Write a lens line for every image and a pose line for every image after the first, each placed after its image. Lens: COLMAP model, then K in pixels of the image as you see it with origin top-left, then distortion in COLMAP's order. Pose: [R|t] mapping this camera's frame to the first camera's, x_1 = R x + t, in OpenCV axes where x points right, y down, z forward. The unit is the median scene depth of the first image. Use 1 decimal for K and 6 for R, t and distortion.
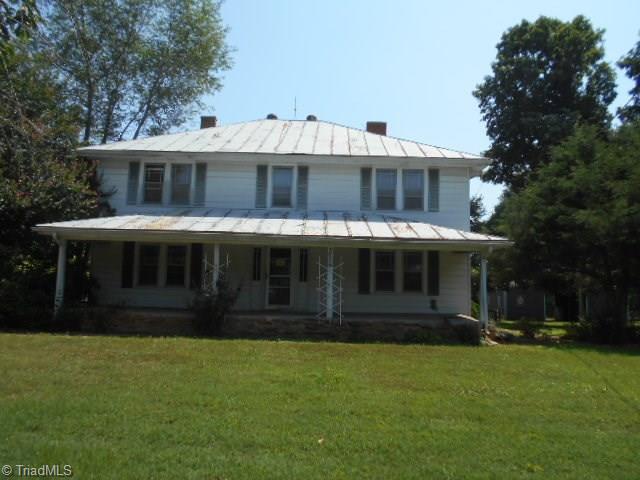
lens RADIAL K [[505.3, 0, 316.7], [0, 505.3, 240.2], [0, 0, 1]] dist [-0.029739, -0.000002]
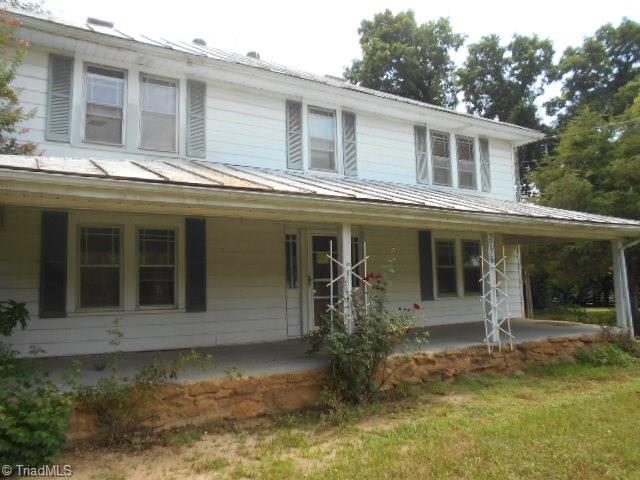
lens RADIAL K [[482.3, 0, 282.4], [0, 482.3, 239.4], [0, 0, 1]] dist [-0.083291, 0.183513]
pose [[0.851929, 0.003951, 0.523642, -0.427424], [-0.007236, 0.999965, 0.004227, 0.018956], [-0.523607, -0.007390, 0.851928, 0.508663]]
